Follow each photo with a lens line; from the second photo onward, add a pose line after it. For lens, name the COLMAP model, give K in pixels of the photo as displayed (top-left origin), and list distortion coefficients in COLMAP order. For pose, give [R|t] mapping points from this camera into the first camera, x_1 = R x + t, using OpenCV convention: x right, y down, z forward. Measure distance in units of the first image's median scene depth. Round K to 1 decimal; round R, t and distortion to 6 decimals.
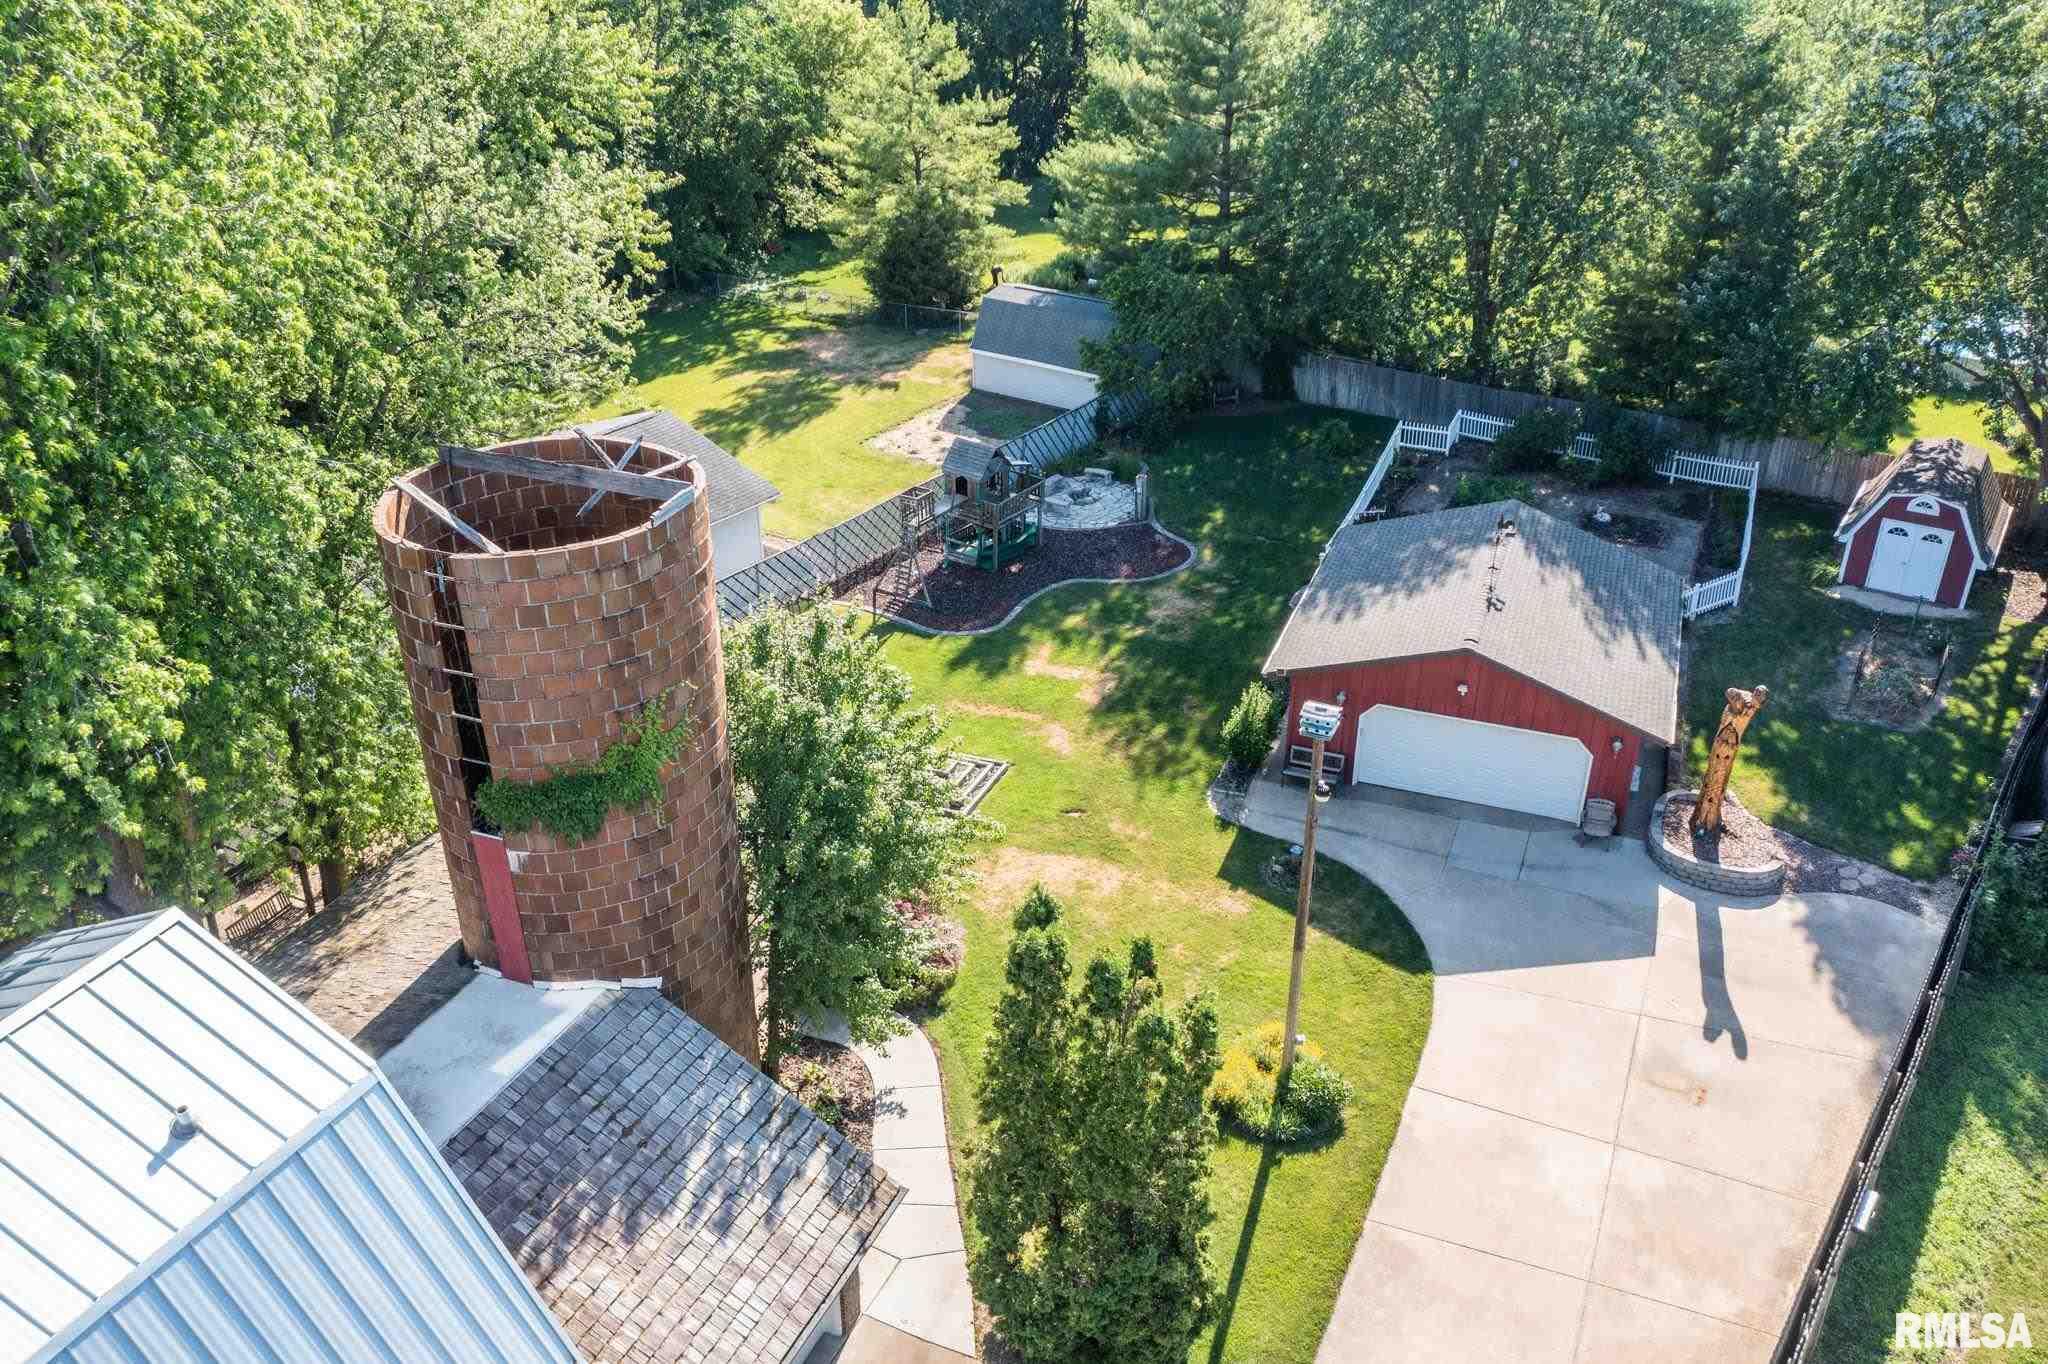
lens RADIAL K [[1632.2, 0, 1022.7], [0, 1632.2, 679.3], [0, 0, 1]] dist [-0.007901, -0.002238]
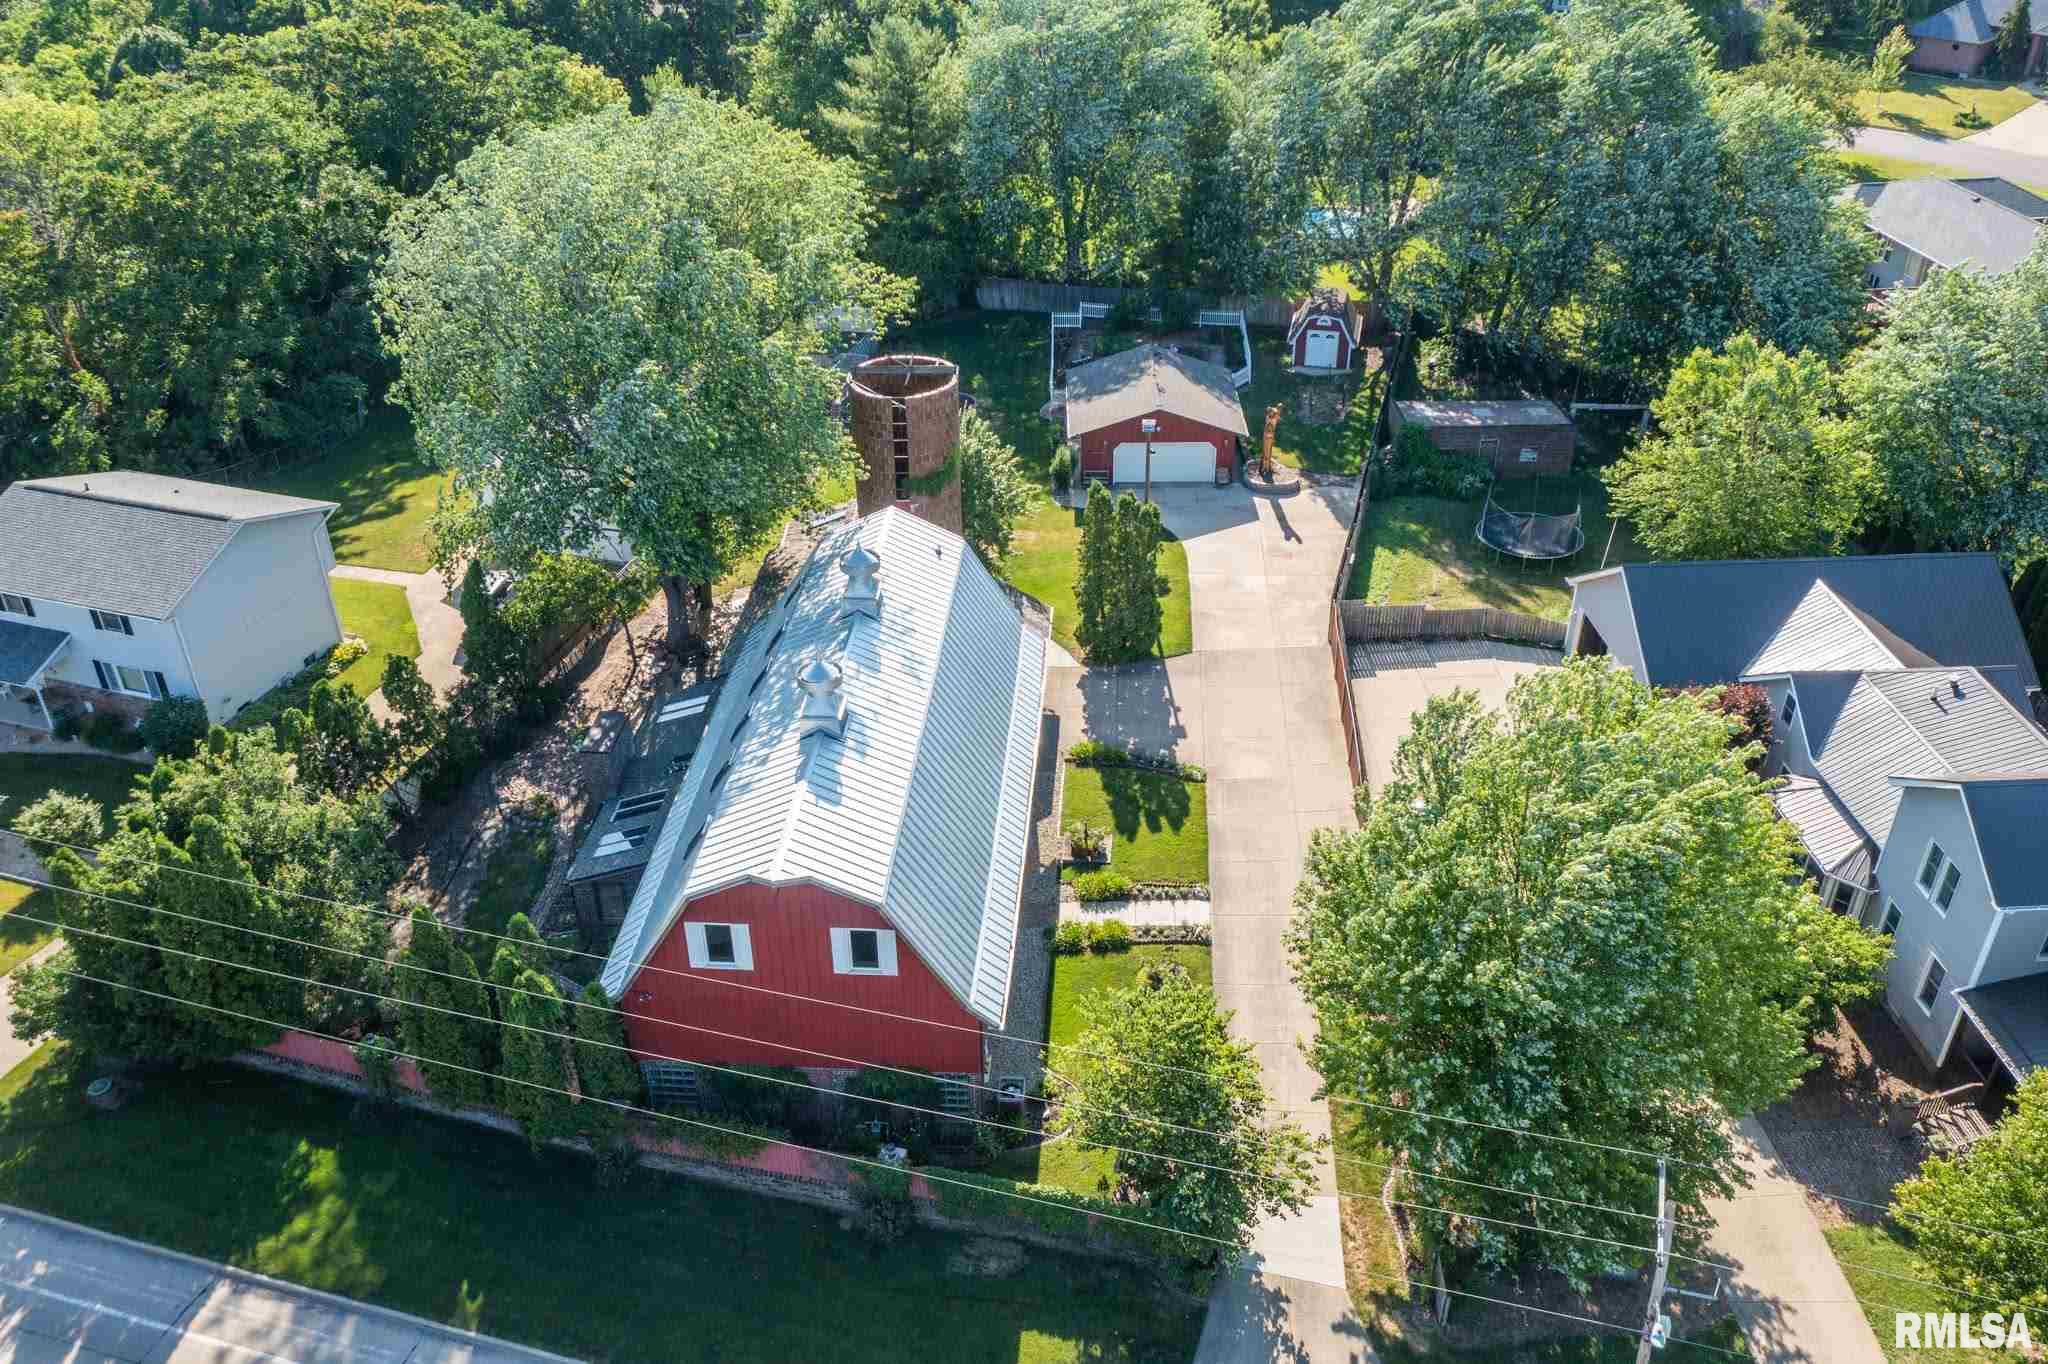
lens RADIAL K [[1632.2, 0, 1023.6], [0, 1632.2, 684.1], [0, 0, 1]] dist [-0.007901, -0.002238]
pose [[0.934876, -0.194215, 0.297133, -0.542658], [0.176028, 0.980528, 0.087062, 0.104070], [-0.308256, -0.029089, 0.950859, -0.924250]]
